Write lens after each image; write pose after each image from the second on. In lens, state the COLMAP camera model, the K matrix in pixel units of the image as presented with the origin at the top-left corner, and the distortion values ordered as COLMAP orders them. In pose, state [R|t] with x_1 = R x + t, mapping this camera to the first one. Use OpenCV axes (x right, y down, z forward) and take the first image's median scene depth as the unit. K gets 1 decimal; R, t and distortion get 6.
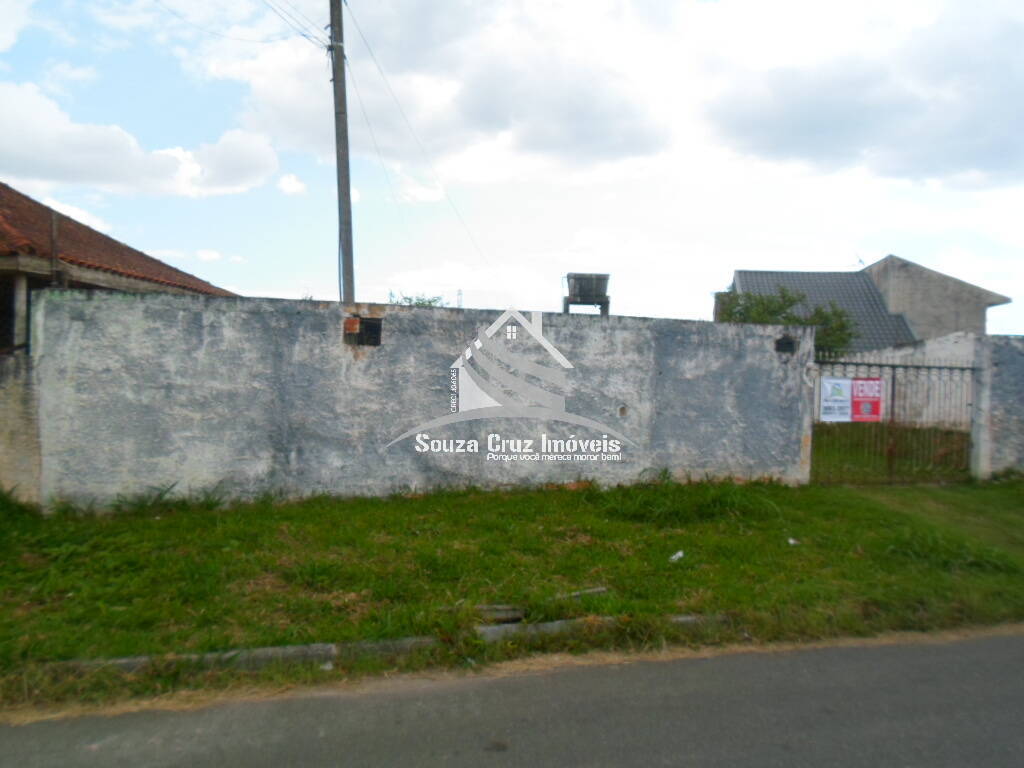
lens RADIAL K [[790.3, 0, 510.5], [0, 790.3, 371.2], [0, 0, 1]] dist [-0.009623, -0.015702]
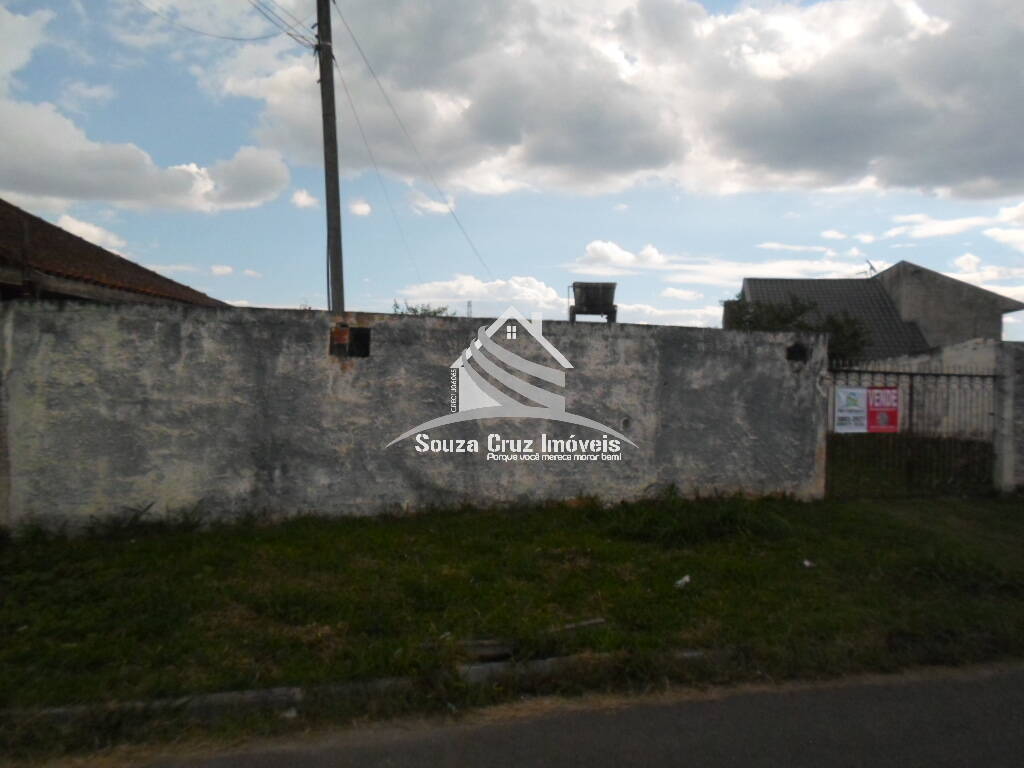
lens RADIAL K [[781.3, 0, 512.7], [0, 781.3, 371.2], [0, 0, 1]] dist [-0.006587, -0.013001]
pose [[0.999882, -0.007615, -0.013367, 0.019933], [0.007430, 0.999877, -0.013801, -0.000698], [0.013471, 0.013700, 0.999815, 0.061762]]
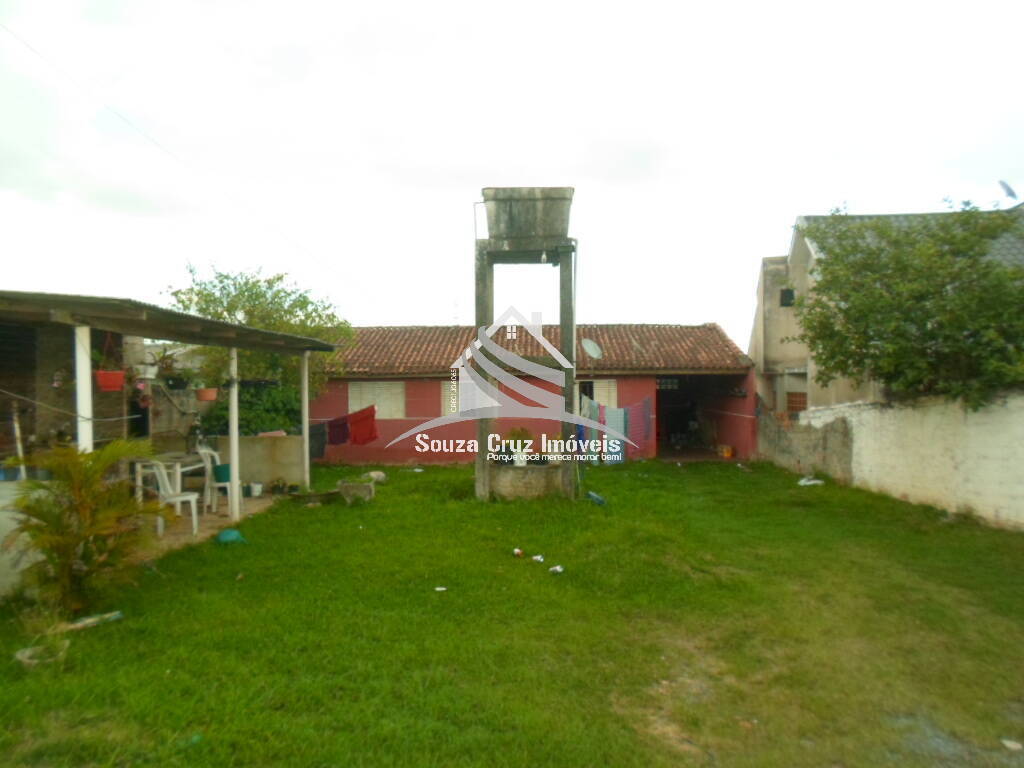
lens RADIAL K [[787.6, 0, 509.6], [0, 787.6, 376.9], [0, 0, 1]] dist [-0.005539, -0.002084]
pose [[0.999484, -0.030757, -0.009244, 0.208433], [0.030756, 0.999527, -0.000225, -0.036670], [0.009247, -0.000059, 0.999957, 1.276788]]
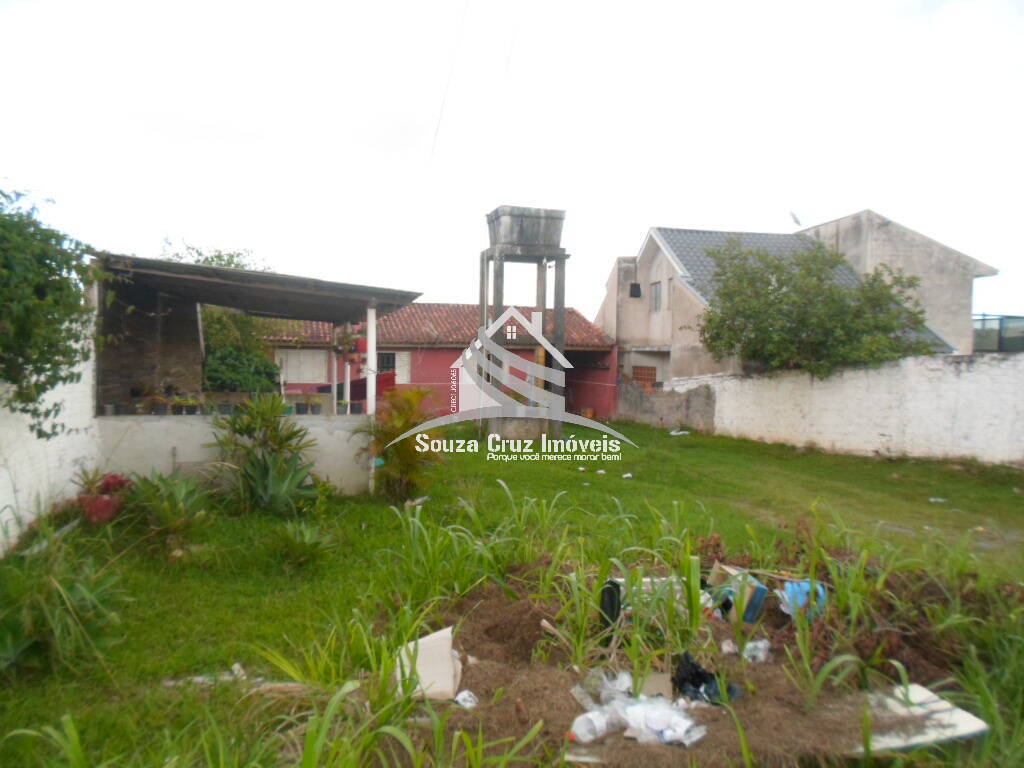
lens RADIAL K [[781.3, 0, 512.7], [0, 781.3, 371.2], [0, 0, 1]] dist [-0.006587, -0.013001]
pose [[0.955149, -0.014083, 0.295791, -0.215804], [0.003990, 0.999390, 0.034697, -0.047863], [-0.296099, -0.031961, 0.954622, 1.011983]]
